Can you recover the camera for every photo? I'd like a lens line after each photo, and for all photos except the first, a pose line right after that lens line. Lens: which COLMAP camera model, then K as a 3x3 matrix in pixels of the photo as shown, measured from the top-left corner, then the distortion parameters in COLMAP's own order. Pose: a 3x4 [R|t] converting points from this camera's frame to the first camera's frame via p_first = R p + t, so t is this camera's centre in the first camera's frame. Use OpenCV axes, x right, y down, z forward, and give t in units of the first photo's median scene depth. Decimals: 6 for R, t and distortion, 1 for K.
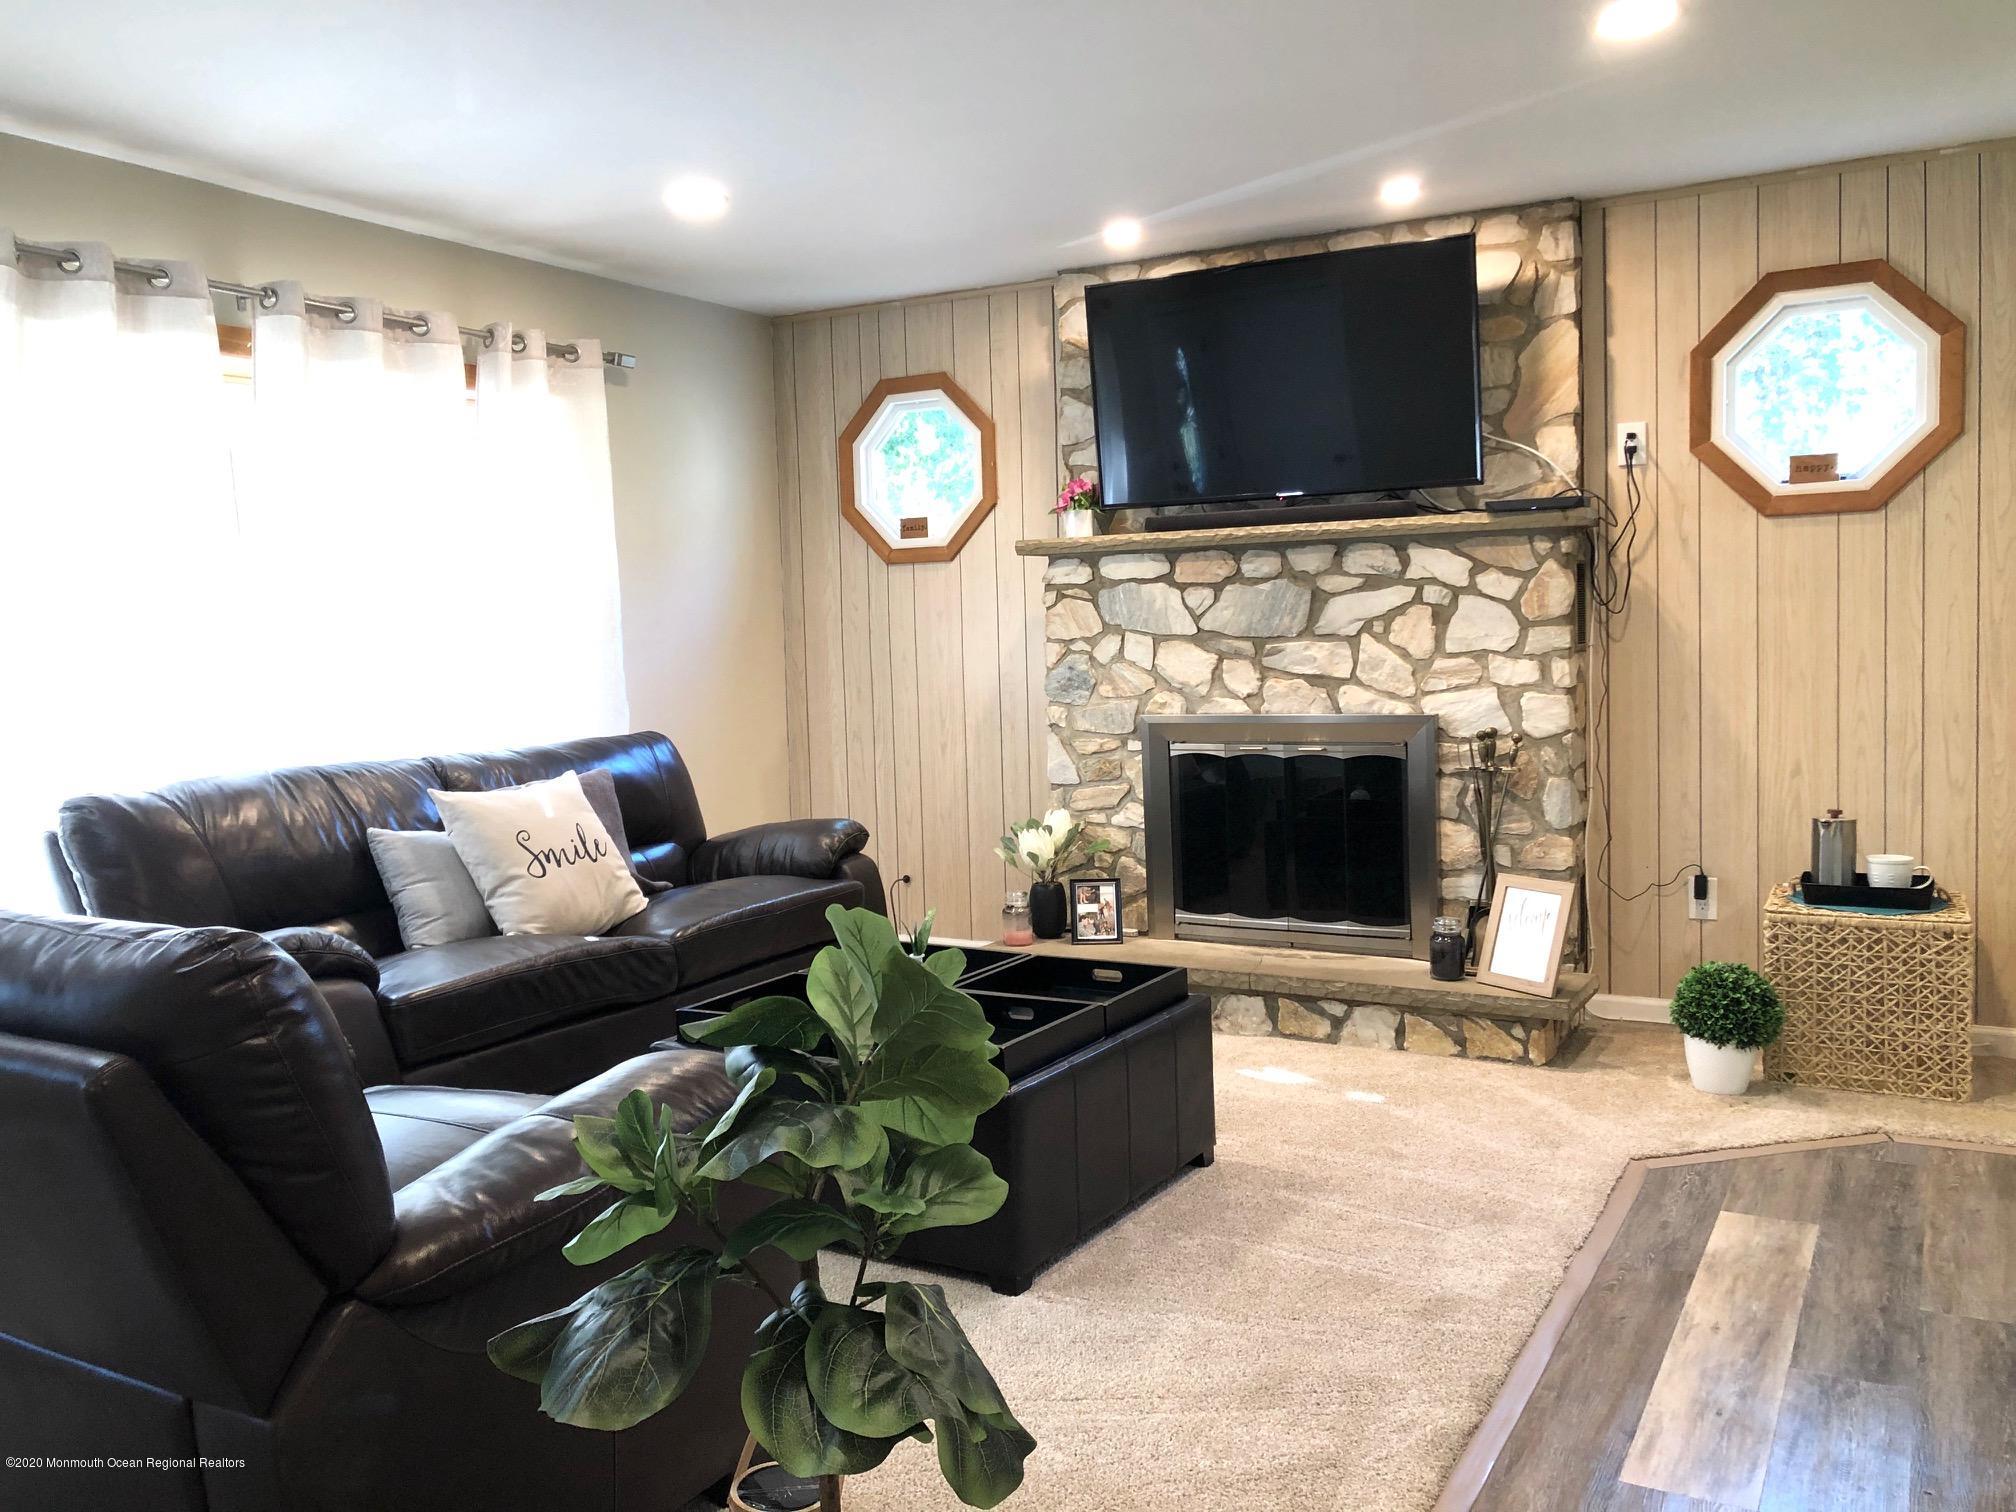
lens RADIAL K [[1638.9, 0, 1006.3], [0, 1638.9, 726.0], [0, 0, 1]] dist [0.083026, -0.092869]
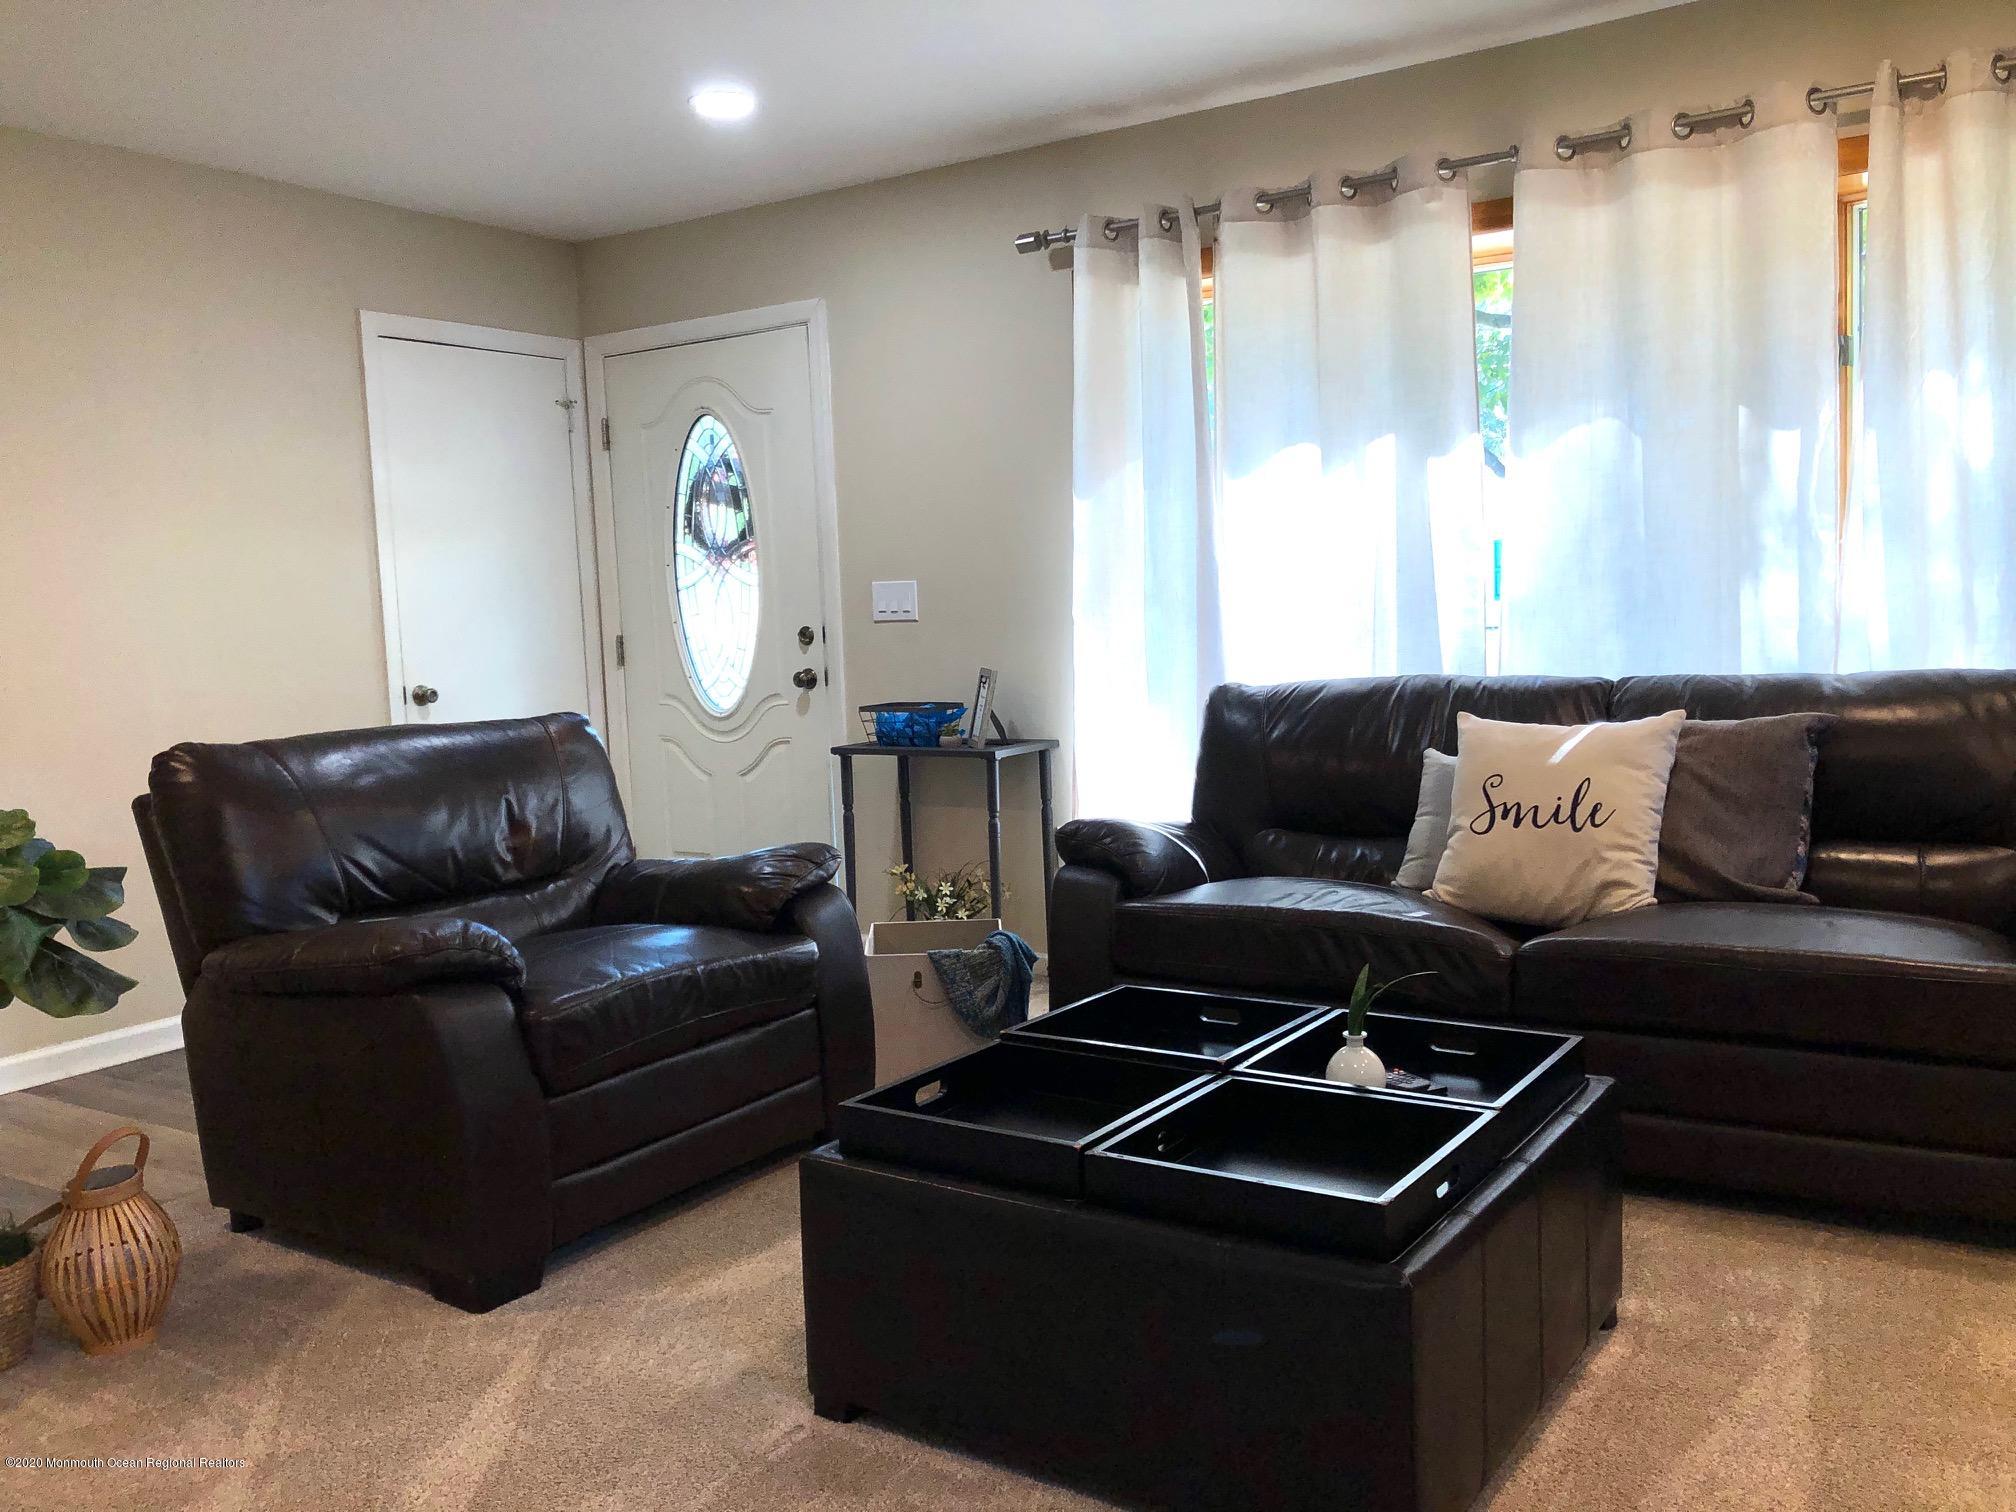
lens RADIAL K [[1664.5, 0, 1005.6], [0, 1664.5, 715.1], [0, 0, 1]] dist [0.071090, -0.110942]
pose [[-0.070801, 0.100042, -0.992461, 0.524698], [-0.011867, 0.994803, 0.101125, -0.044401], [0.997420, 0.018937, -0.069245, 0.806543]]
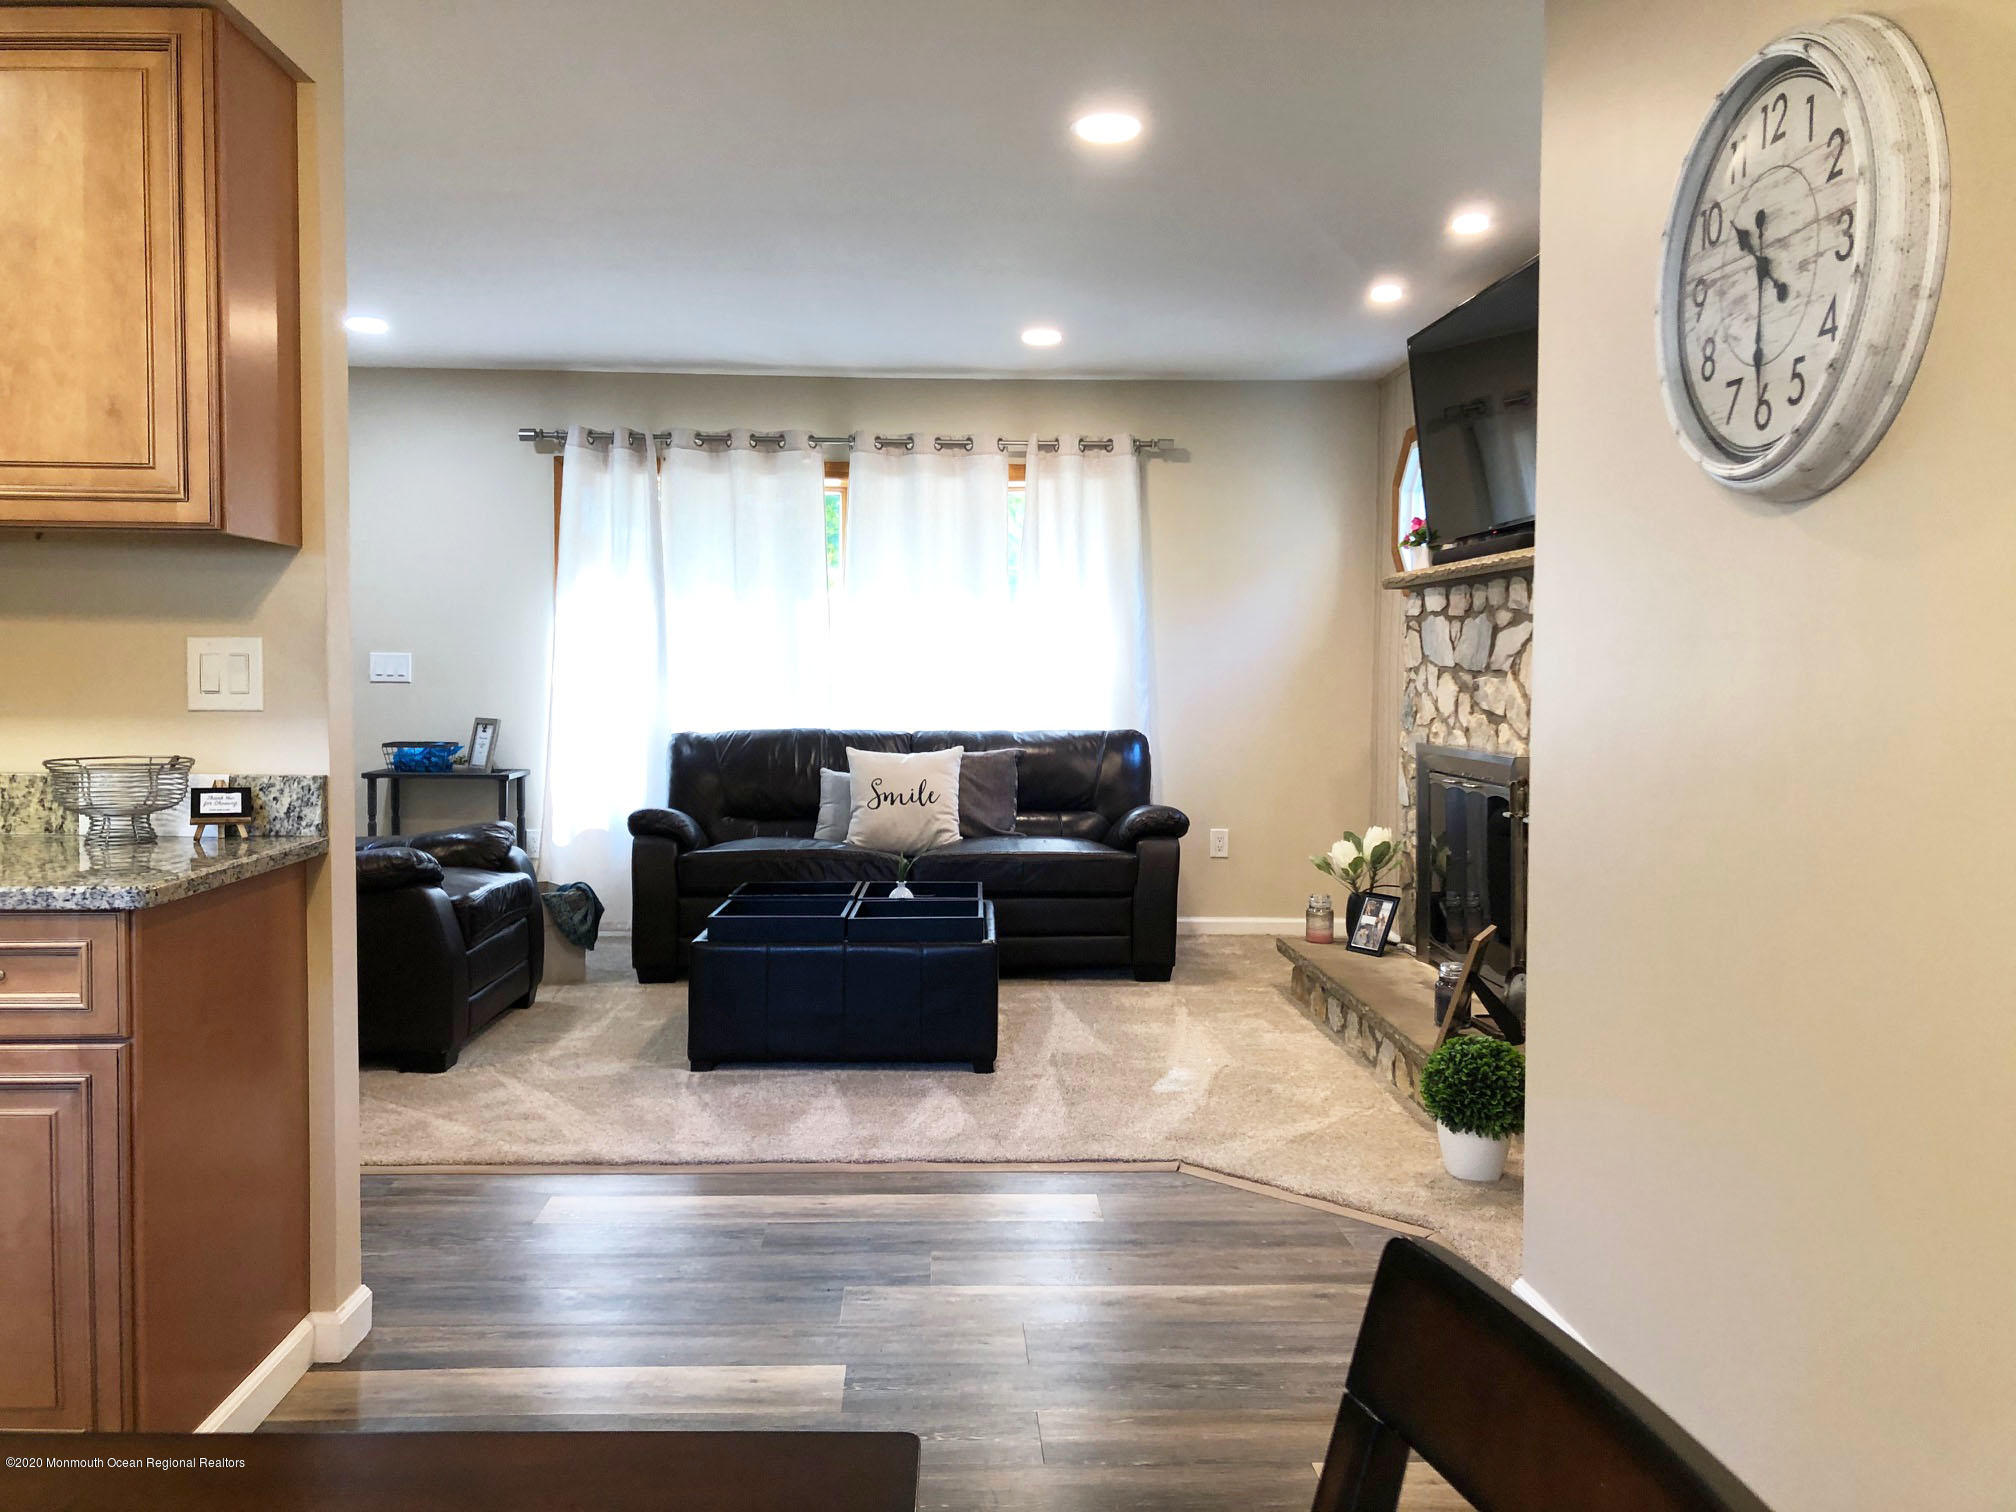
lens RADIAL K [[1638.9, 0, 1006.3], [0, 1638.9, 726.0], [0, 0, 1]] dist [0.083026, -0.092869]
pose [[0.533197, 0.060862, -0.843799, 1.036342], [-0.070811, 0.997120, 0.027175, -0.034245], [0.843022, 0.045260, 0.535971, 0.279931]]
